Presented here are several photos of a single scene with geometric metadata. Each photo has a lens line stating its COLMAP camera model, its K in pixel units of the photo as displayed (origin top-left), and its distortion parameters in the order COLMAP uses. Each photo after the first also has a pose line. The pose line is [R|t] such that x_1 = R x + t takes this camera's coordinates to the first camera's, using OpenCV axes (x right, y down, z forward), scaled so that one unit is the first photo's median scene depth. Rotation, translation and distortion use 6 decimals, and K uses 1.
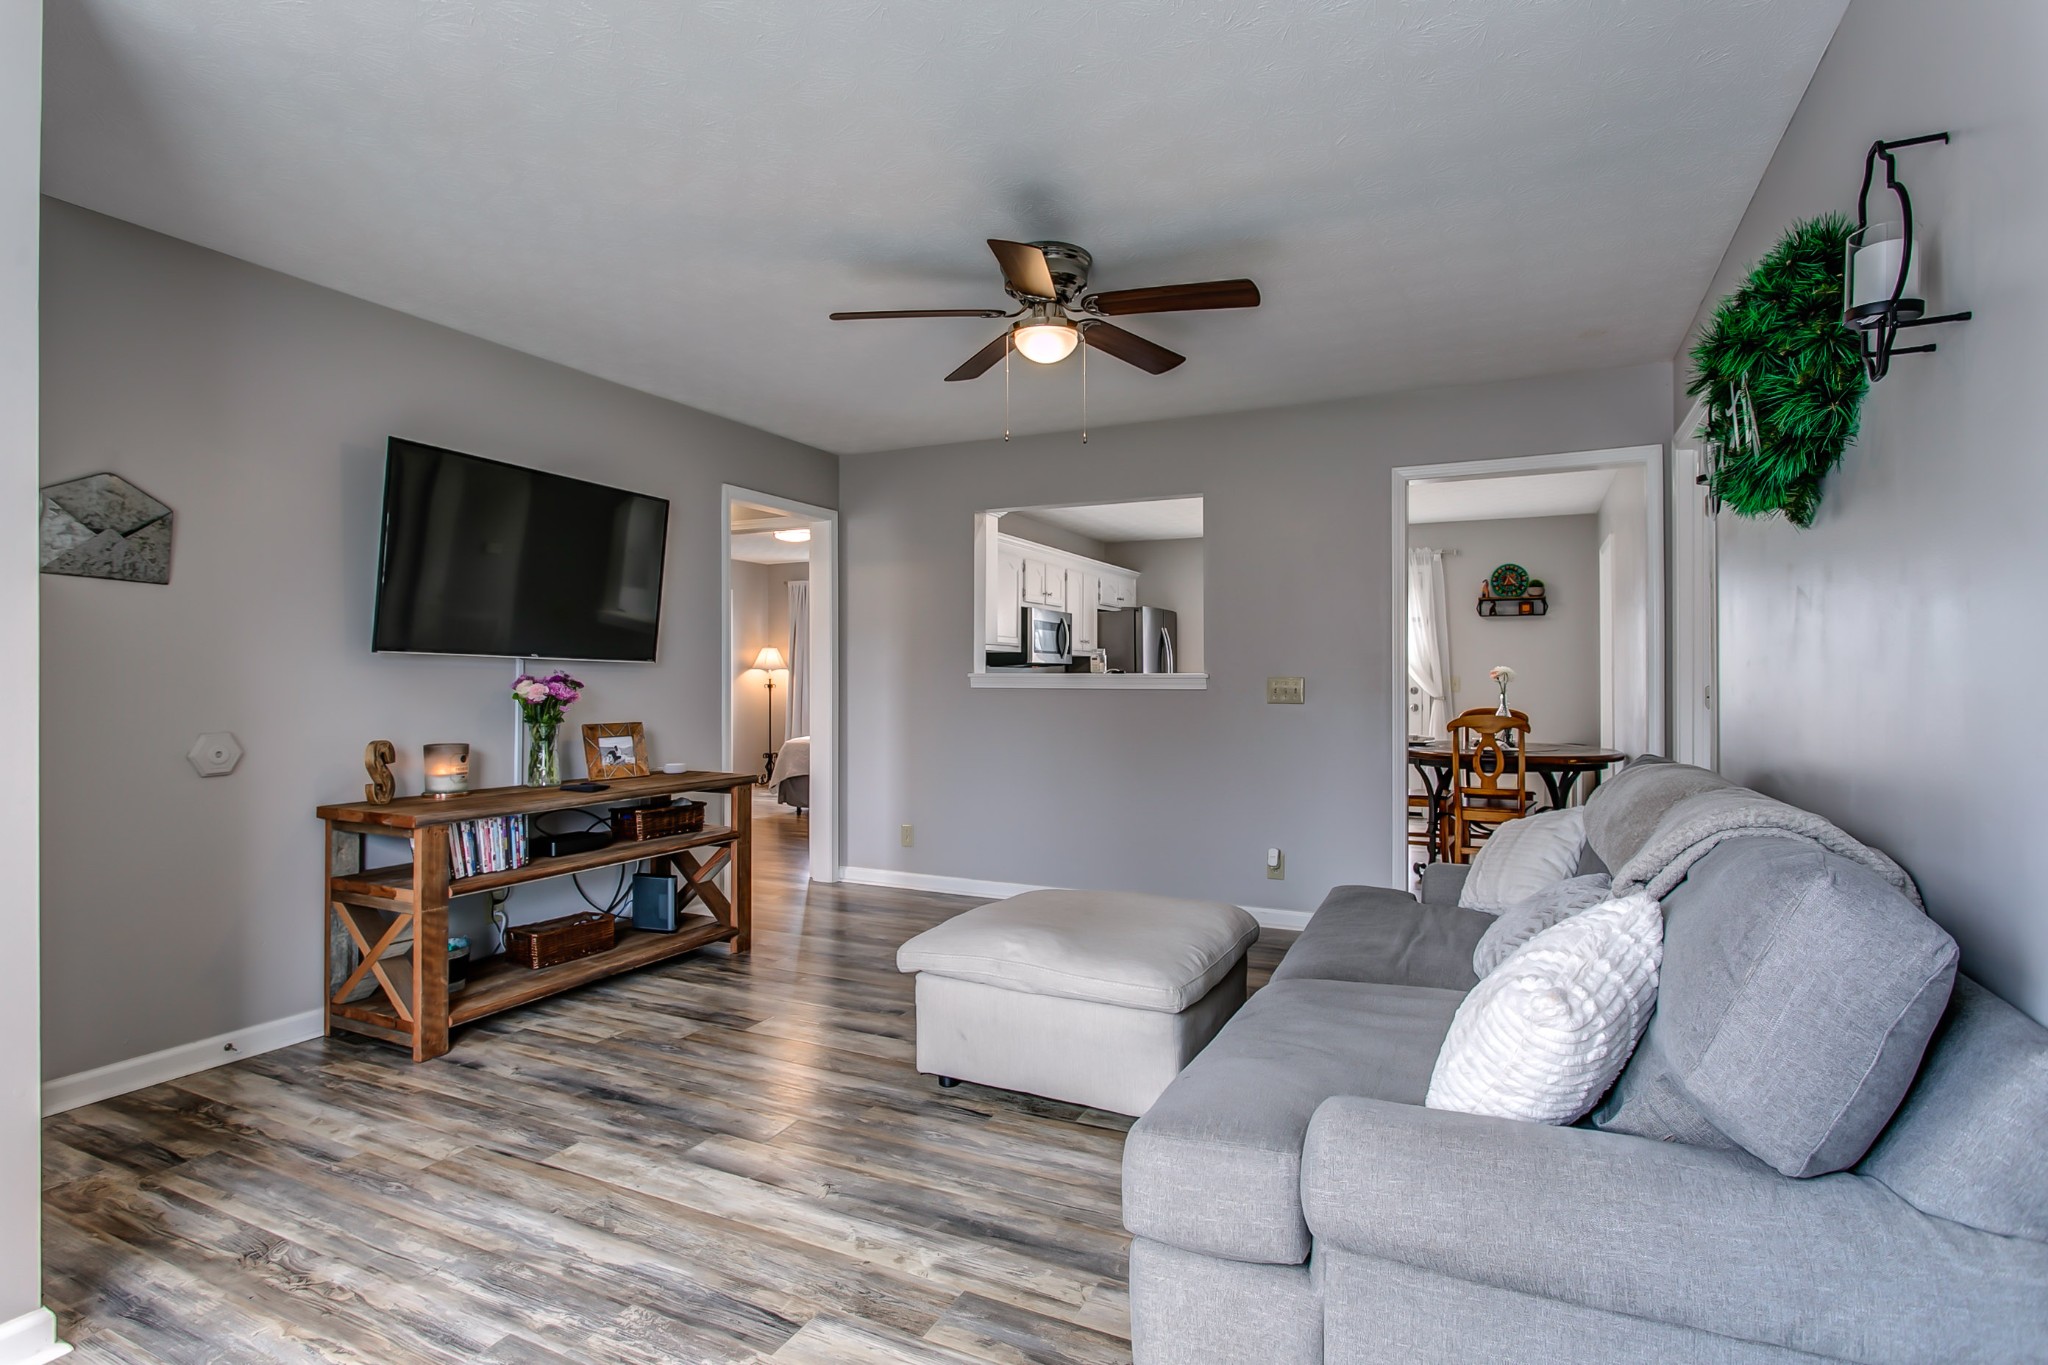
lens RADIAL K [[1015.6, 0, 1028.6], [0, 1015.6, 669.0], [0, 0, 1]] dist [-0.011151, 0.003490]
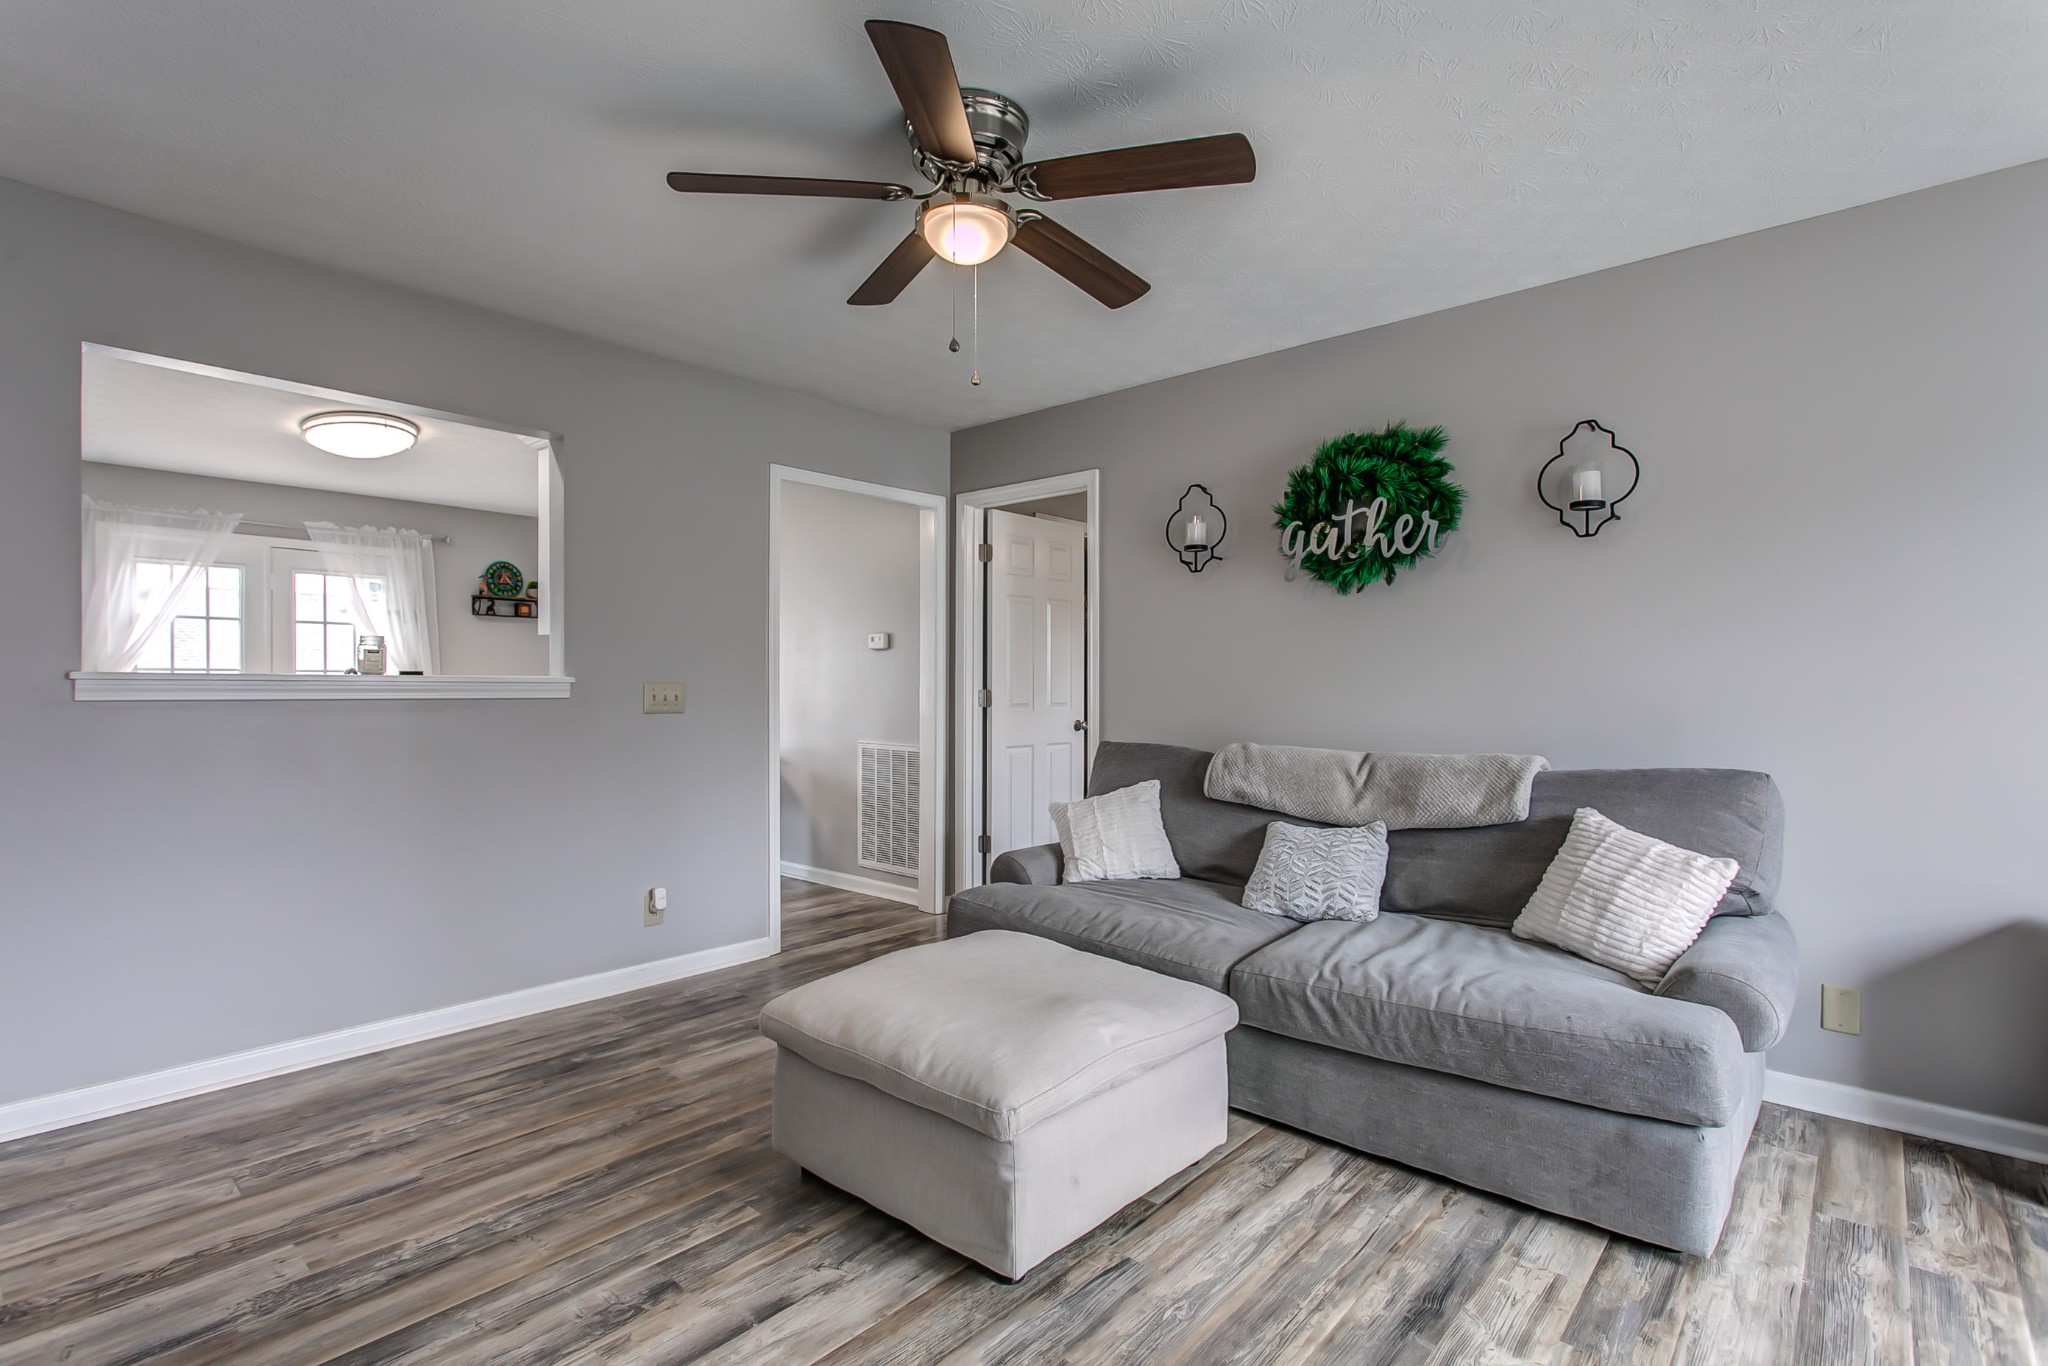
lens RADIAL K [[966.6, 0, 1021.8], [0, 966.6, 687.7], [0, 0, 1]] dist [-0.004040, -0.001145]
pose [[0.288815, -0.003037, 0.957380, -0.650405], [-0.010021, 0.999931, 0.006195, 0.008078], [-0.957332, -0.011383, 0.288765, 0.756350]]
